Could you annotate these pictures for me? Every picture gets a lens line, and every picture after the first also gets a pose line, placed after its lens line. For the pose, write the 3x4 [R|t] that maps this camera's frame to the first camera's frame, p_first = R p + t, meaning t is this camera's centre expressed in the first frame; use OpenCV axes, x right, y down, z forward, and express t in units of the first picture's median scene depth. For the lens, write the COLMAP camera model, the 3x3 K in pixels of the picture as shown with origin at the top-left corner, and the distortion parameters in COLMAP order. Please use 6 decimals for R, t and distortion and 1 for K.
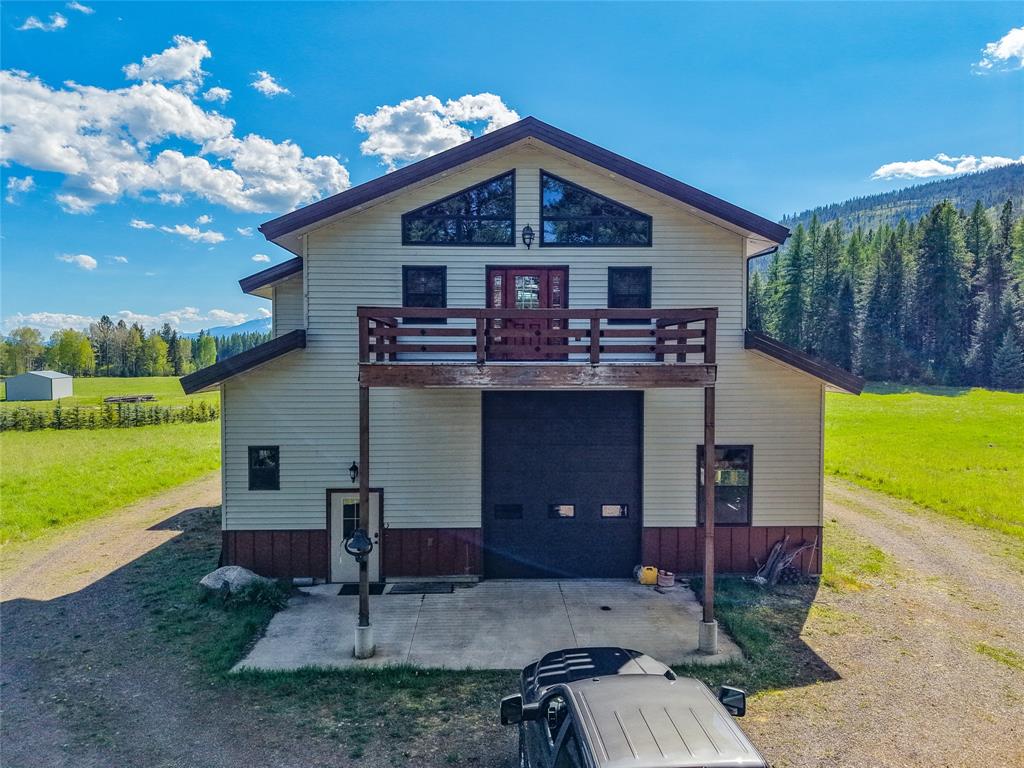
lens RADIAL K [[700.8, 0, 512.0], [0, 700.8, 384.0], [0, 0, 1]] dist [0.096613, -0.118314]
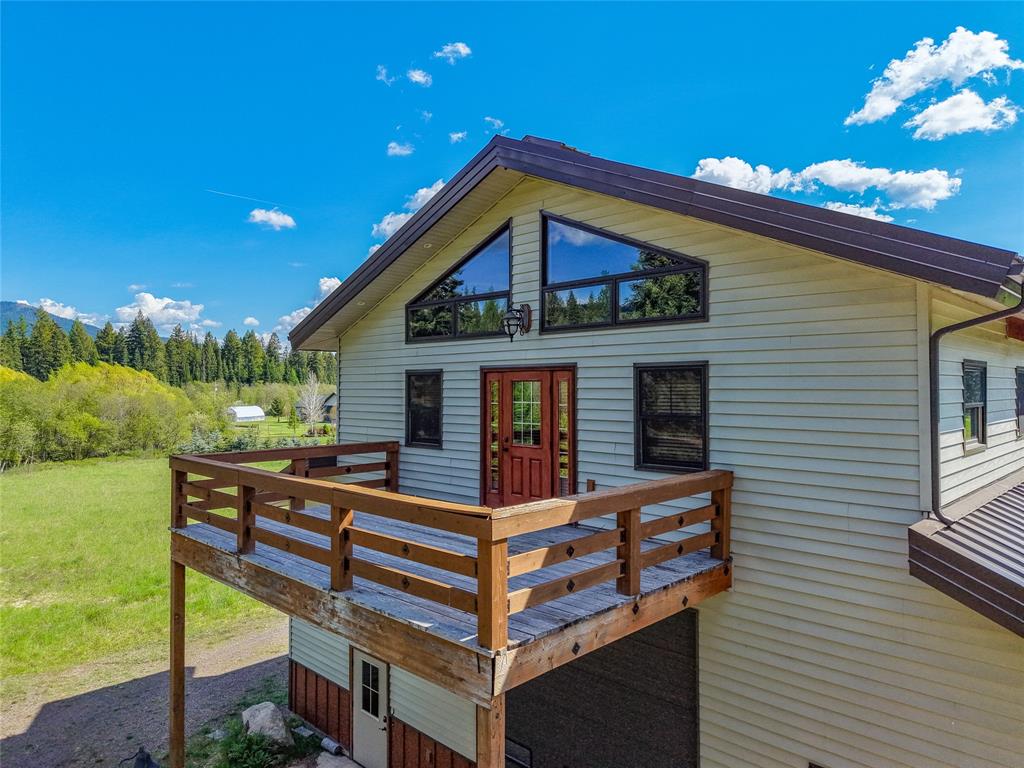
lens RADIAL K [[700.8, 0, 512.0], [0, 700.8, 384.0], [0, 0, 1]] dist [0.096613, -0.118314]
pose [[0.678894, -0.003930, -0.734226, 0.475502], [-0.014870, 0.999707, -0.019101, -0.139449], [0.734086, 0.023886, 0.678637, 0.564278]]
